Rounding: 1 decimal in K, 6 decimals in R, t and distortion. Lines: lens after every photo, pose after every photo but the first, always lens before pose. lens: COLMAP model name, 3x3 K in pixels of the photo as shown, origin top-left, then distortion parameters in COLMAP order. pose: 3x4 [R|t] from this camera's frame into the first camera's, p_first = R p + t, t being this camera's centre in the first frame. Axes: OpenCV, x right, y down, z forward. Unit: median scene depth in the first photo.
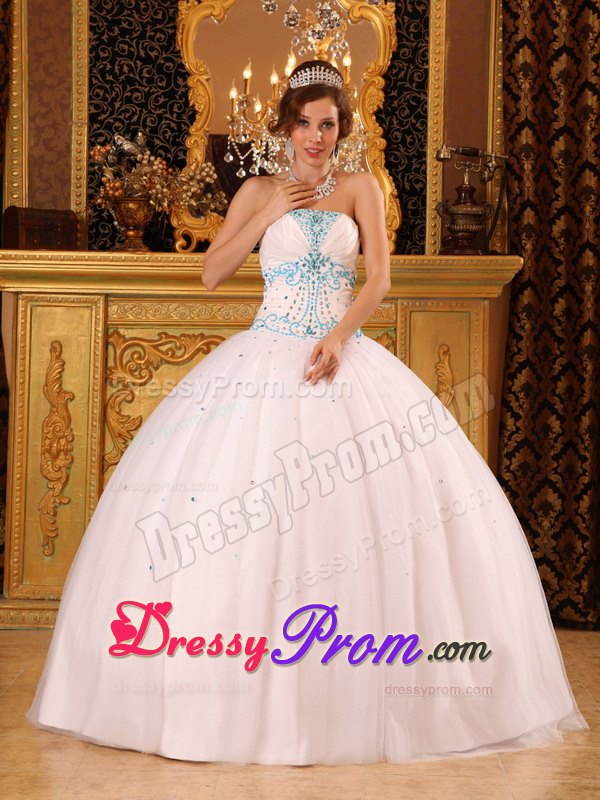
lens RADIAL K [[1675.2, 0, 296.1], [0, 1675.2, 355.1], [0, 0, 1]] dist [0.235925, -0.013022]
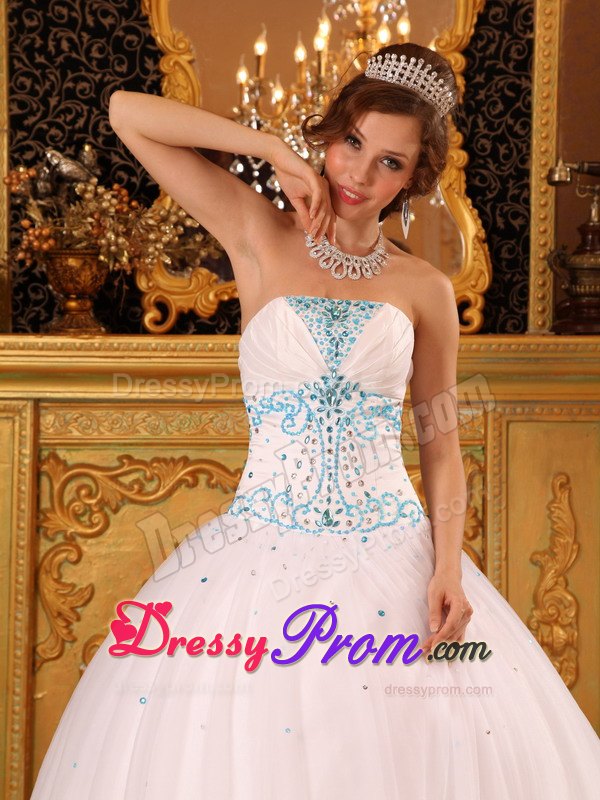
lens RADIAL K [[1768.0, 0, 300.0], [0, 1768.0, 400.0], [0, 0, 1]] dist [0.309452, -0.022332]
pose [[0.999682, -0.007577, -0.024064, 0.004881], [0.008450, 0.999303, 0.036353, -0.058201], [0.023772, -0.036545, 0.999049, 0.310690]]
